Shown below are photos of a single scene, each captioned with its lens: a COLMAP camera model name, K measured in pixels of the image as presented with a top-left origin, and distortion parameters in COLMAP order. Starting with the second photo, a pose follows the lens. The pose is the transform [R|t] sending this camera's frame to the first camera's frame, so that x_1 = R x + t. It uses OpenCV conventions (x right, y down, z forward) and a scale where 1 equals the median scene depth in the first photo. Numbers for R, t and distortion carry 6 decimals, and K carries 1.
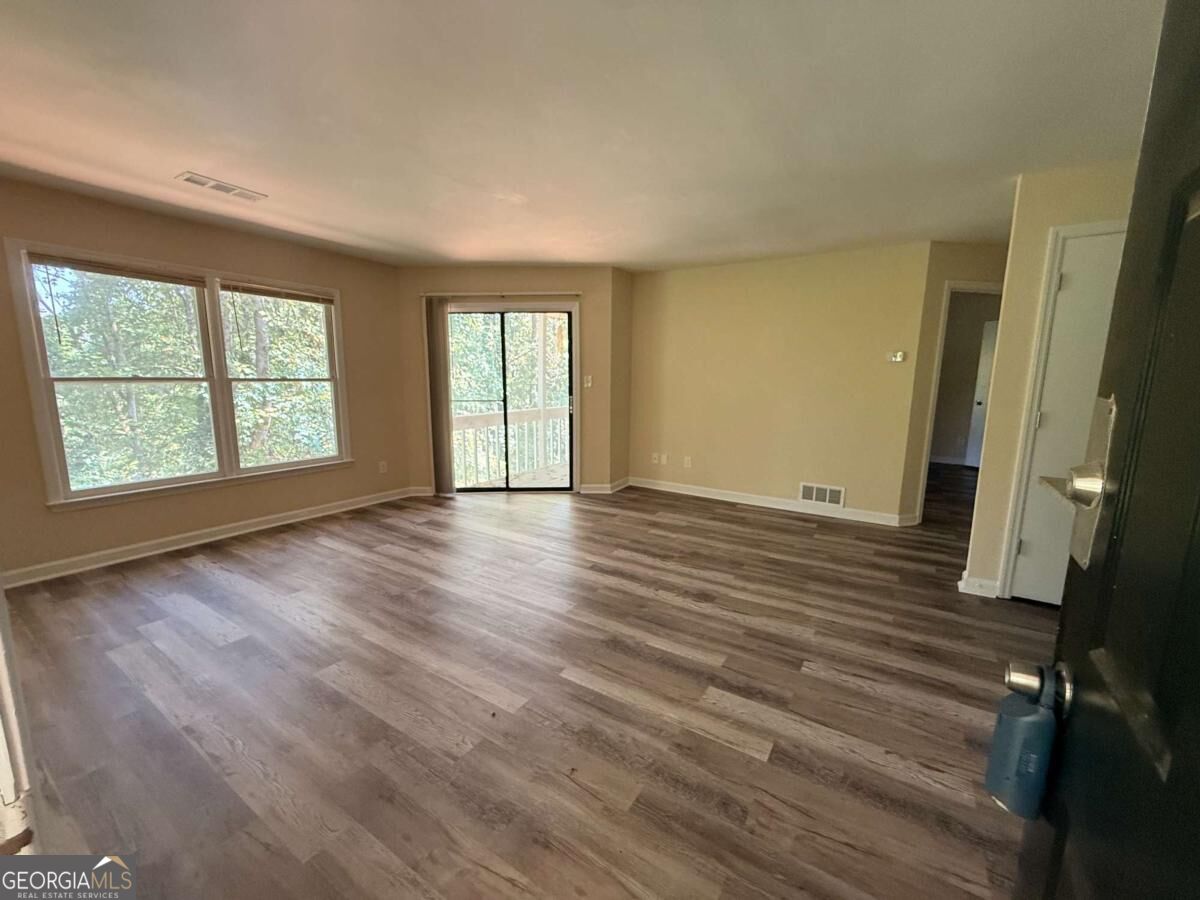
lens RADIAL K [[474.2, 0, 604.9], [0, 474.2, 451.3], [0, 0, 1]] dist [0.002587, 0.000535]
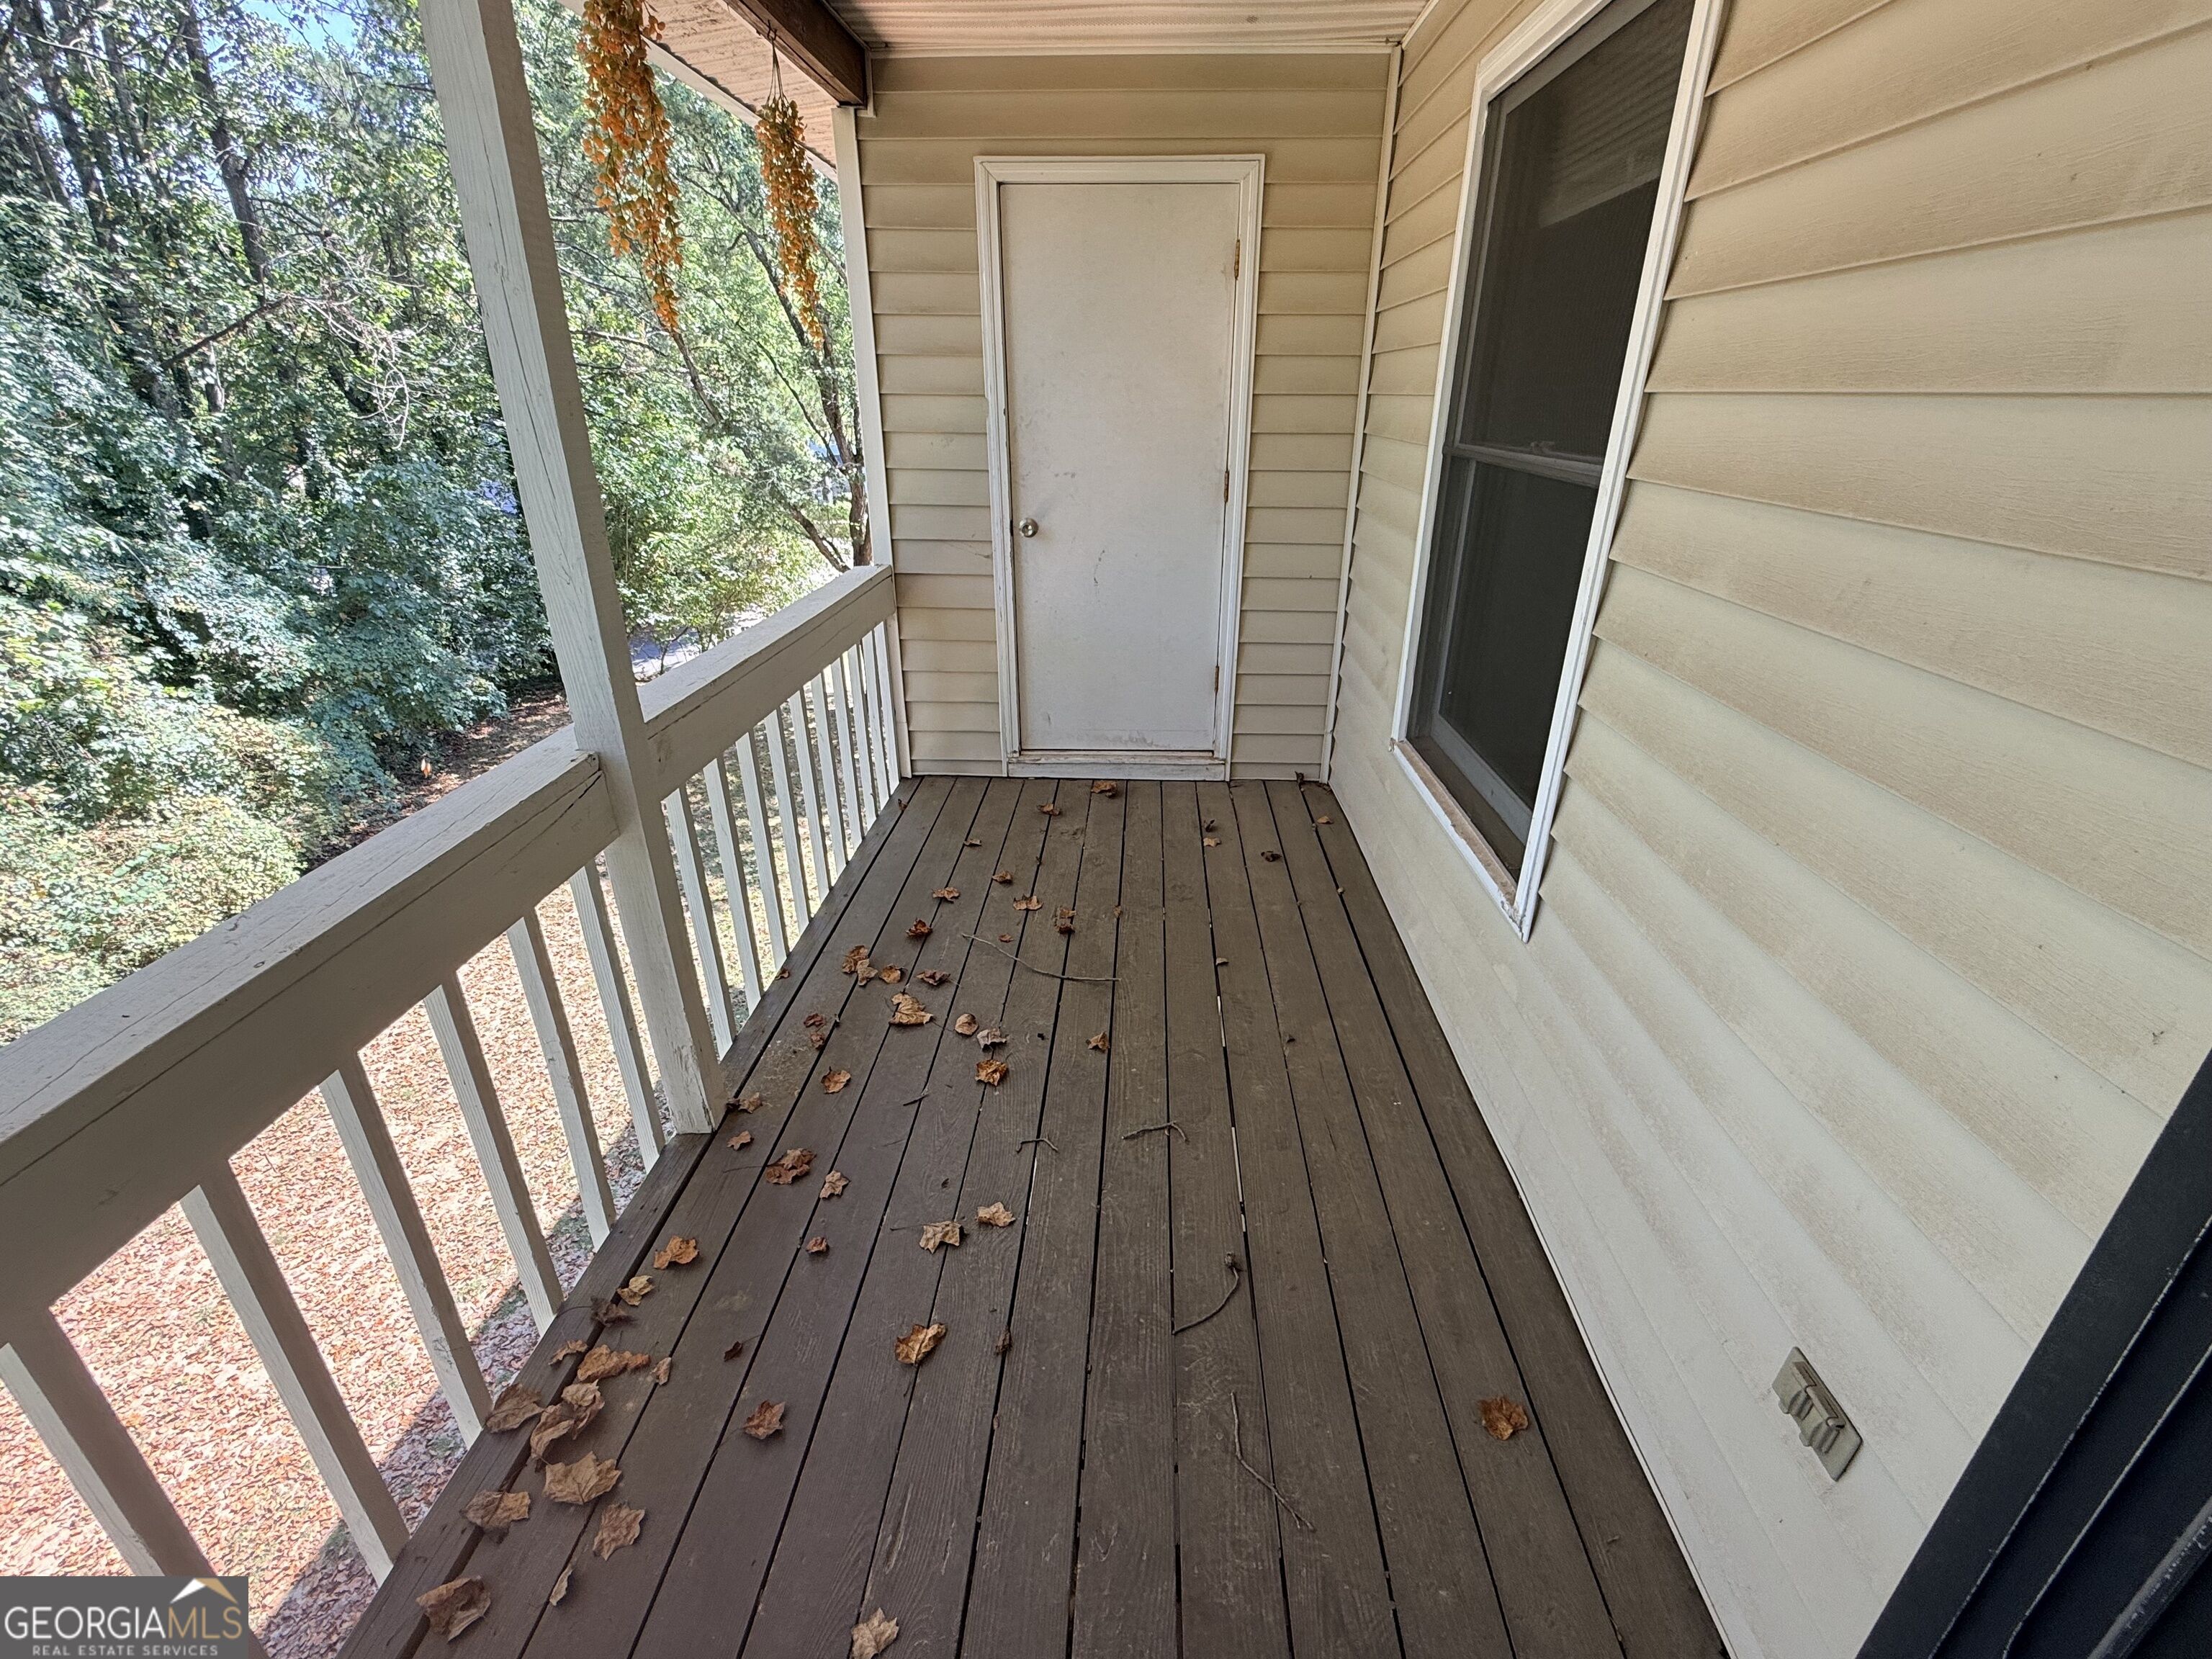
lens RADIAL K [[982.3, 0, 1106.8], [0, 982.3, 845.7], [0, 0, 1]] dist [0.010688, -0.002264]
pose [[0.878714, -0.206937, 0.430161, -0.477275], [0.085337, 0.954731, 0.284968, -0.443492], [-0.469659, -0.213697, 0.856595, 2.520943]]
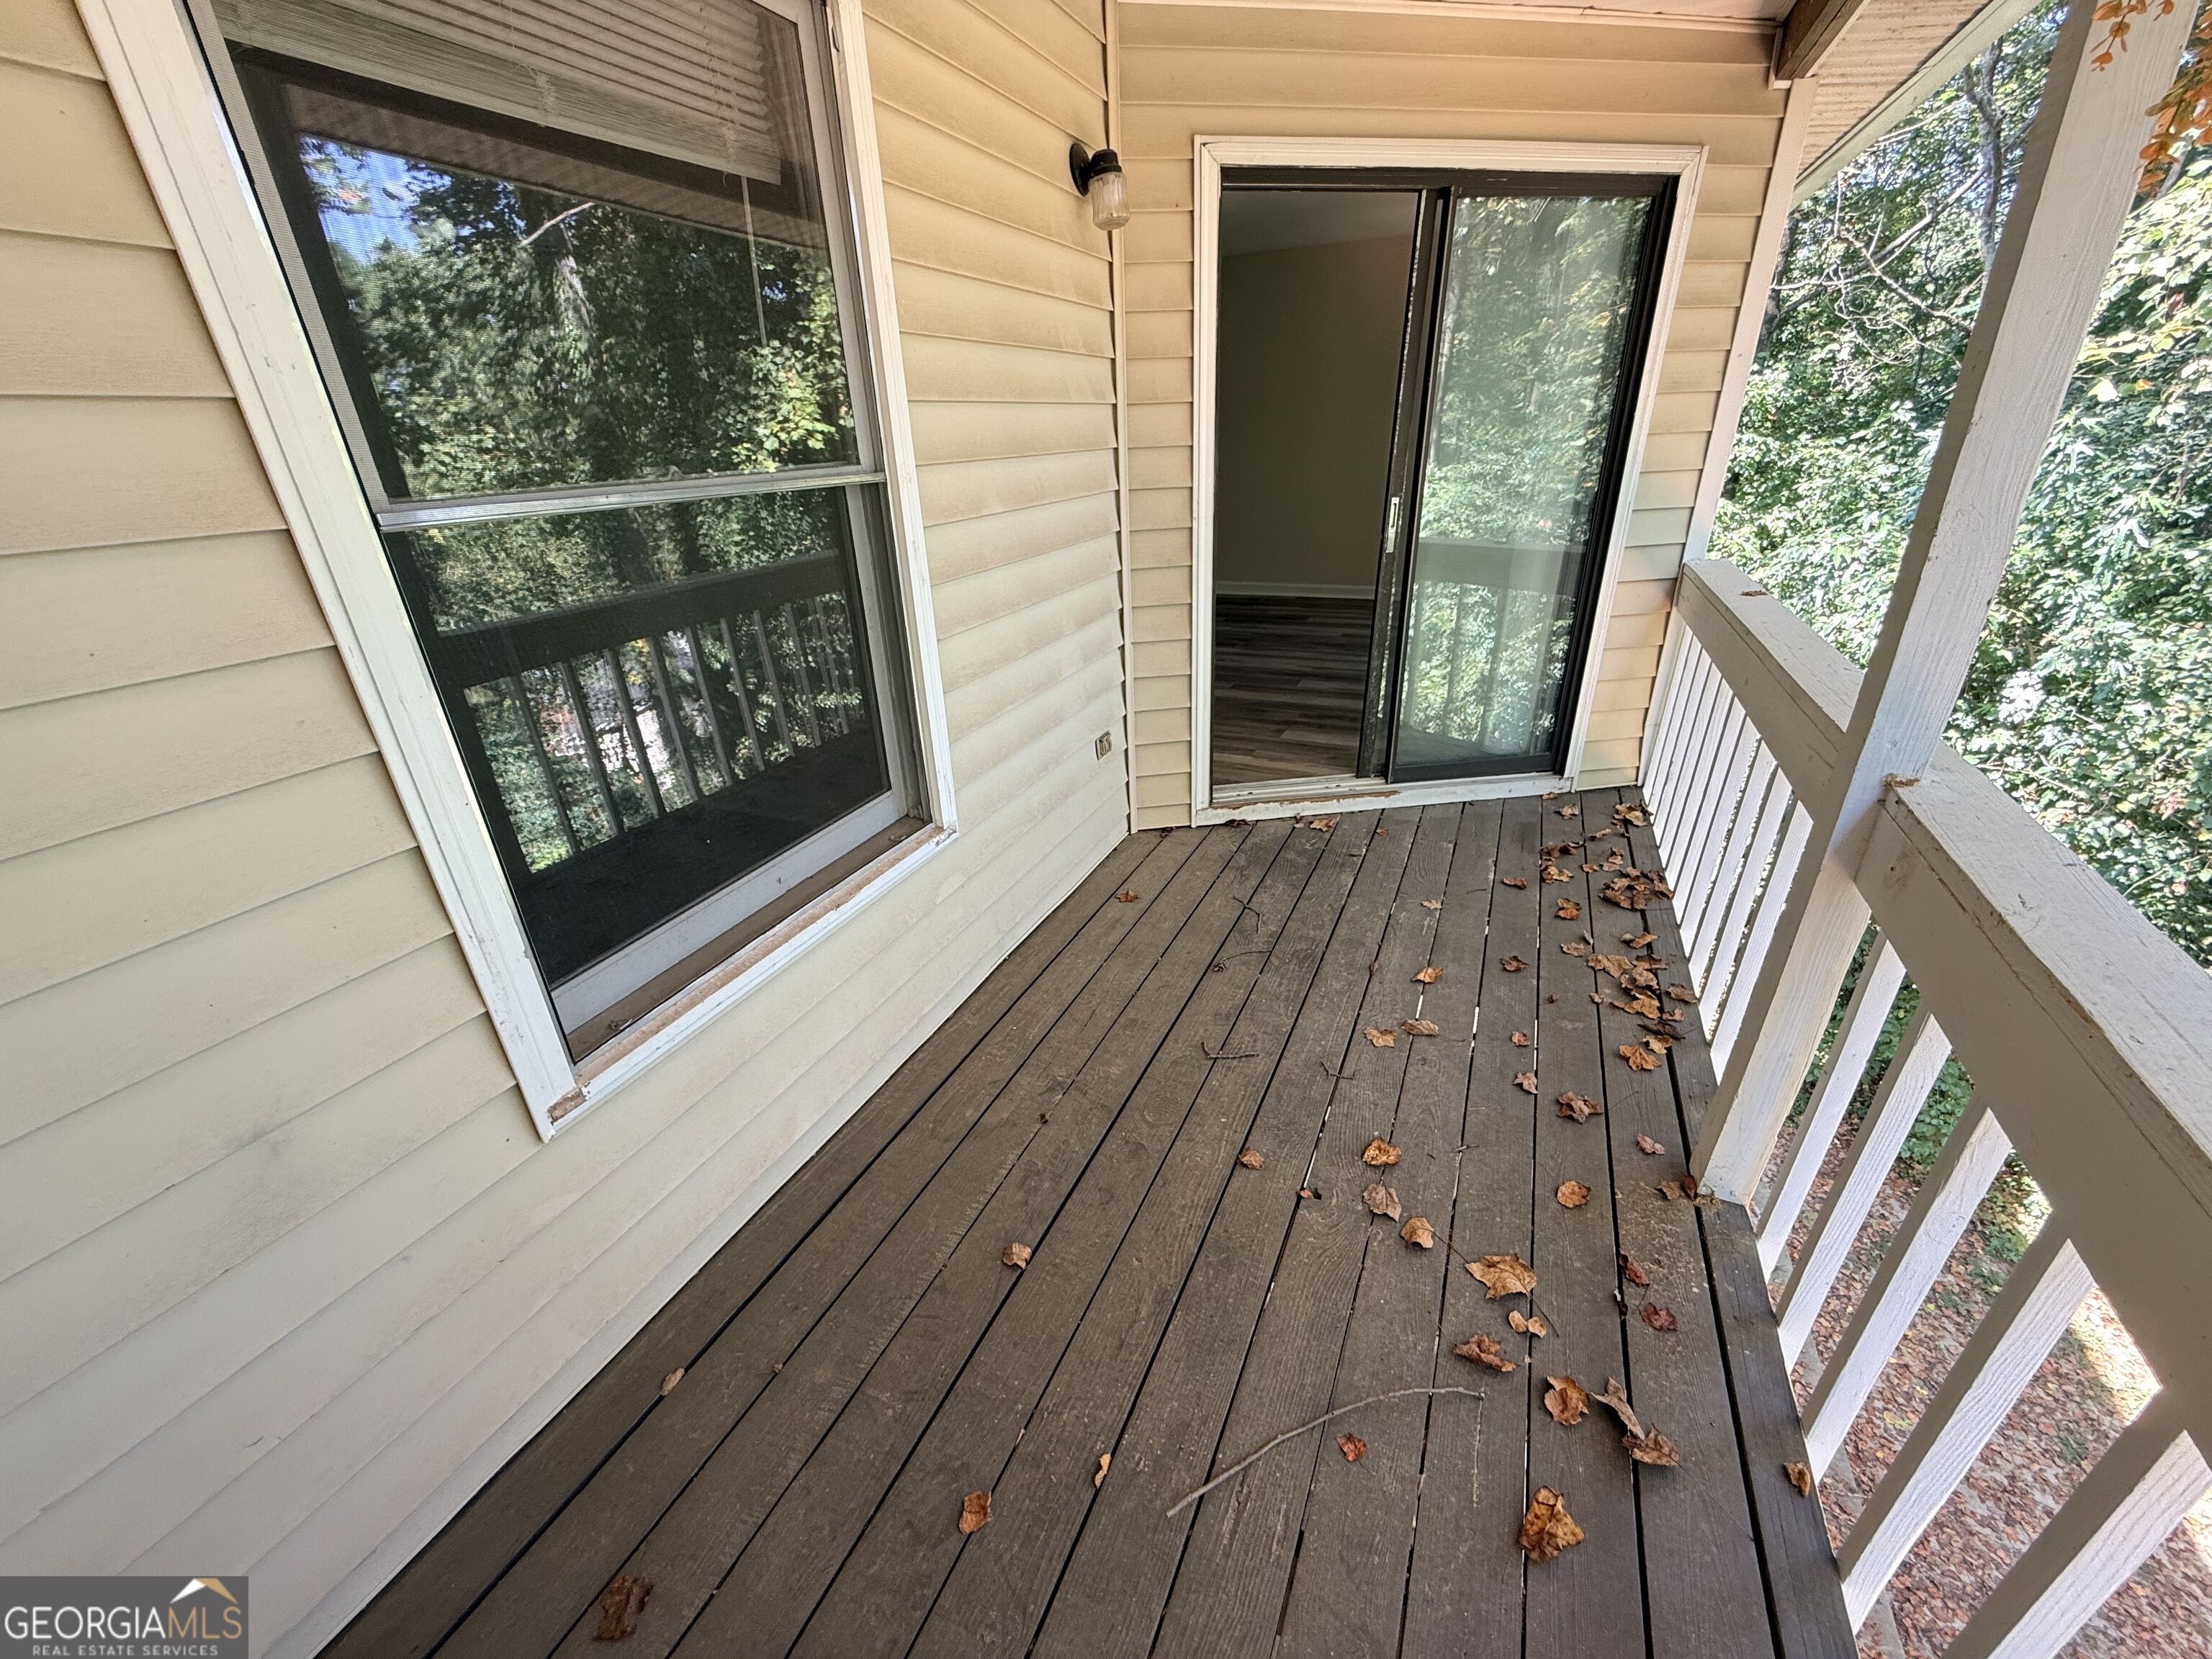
lens RADIAL K [[874.1, 0, 1100.1], [0, 874.1, 838.8], [0, 0, 1]] dist [0.002587, 0.000535]
pose [[-0.993545, 0.068058, -0.090753, 0.177100], [0.004602, 0.823551, 0.567224, -0.651437], [0.113344, 0.563145, -0.818548, 3.994838]]
